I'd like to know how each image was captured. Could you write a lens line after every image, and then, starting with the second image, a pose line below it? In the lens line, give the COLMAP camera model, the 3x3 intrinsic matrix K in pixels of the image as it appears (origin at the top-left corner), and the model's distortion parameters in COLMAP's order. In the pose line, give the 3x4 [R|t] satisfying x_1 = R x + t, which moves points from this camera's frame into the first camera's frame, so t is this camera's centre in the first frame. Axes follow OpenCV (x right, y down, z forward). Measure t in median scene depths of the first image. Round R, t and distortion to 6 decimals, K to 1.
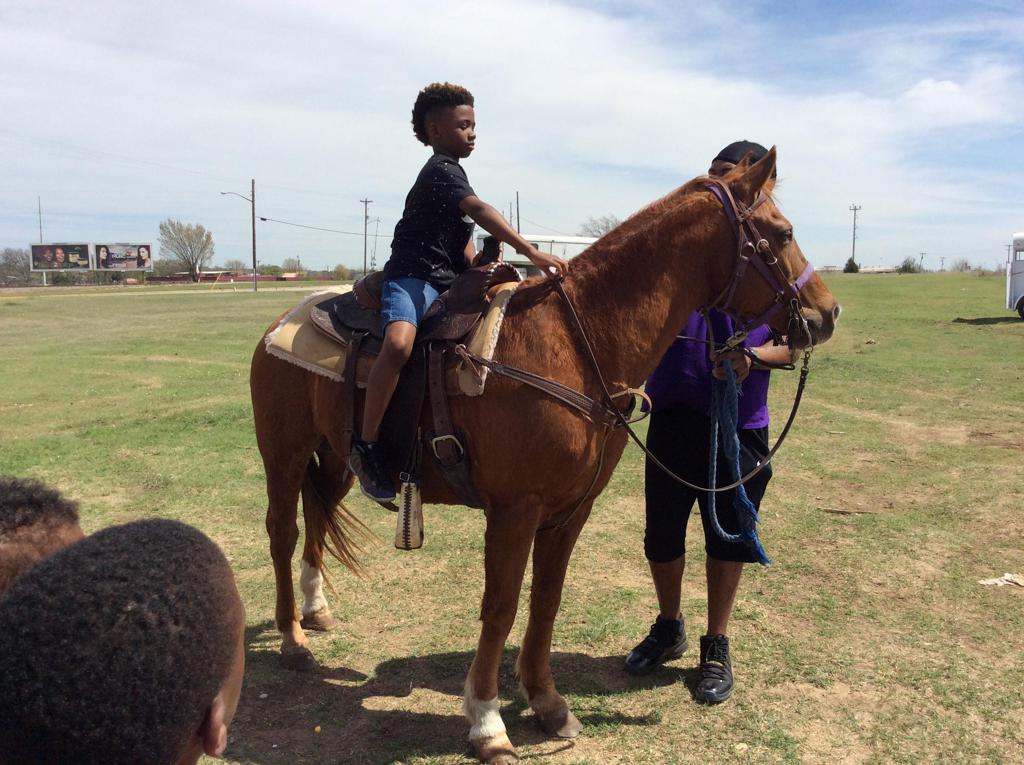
lens RADIAL K [[912.8, 0, 512.1], [0, 912.8, 410.4], [0, 0, 1]] dist [0.068970, -0.118590]
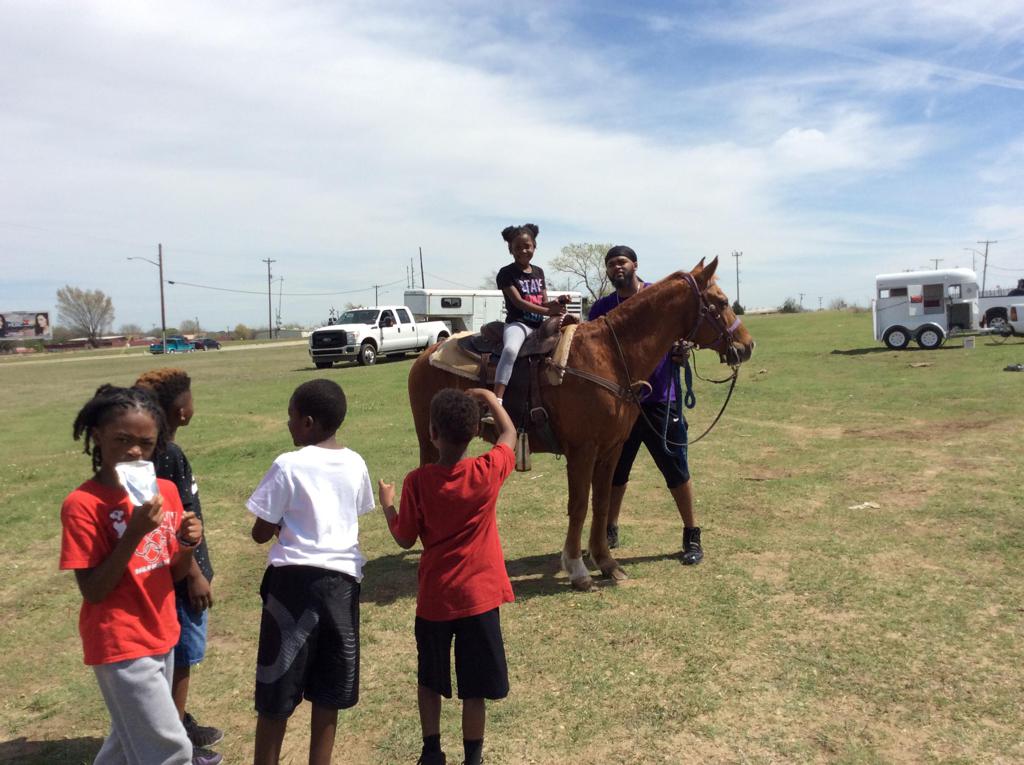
lens RADIAL K [[929.6, 0, 519.0], [0, 929.6, 401.6], [0, 0, 1]] dist [0.080437, -0.138701]
pose [[0.991913, -0.047870, 0.117542, -0.064707], [0.055639, 0.996415, -0.063724, 0.023617], [-0.114070, 0.069749, 0.991021, -0.150896]]
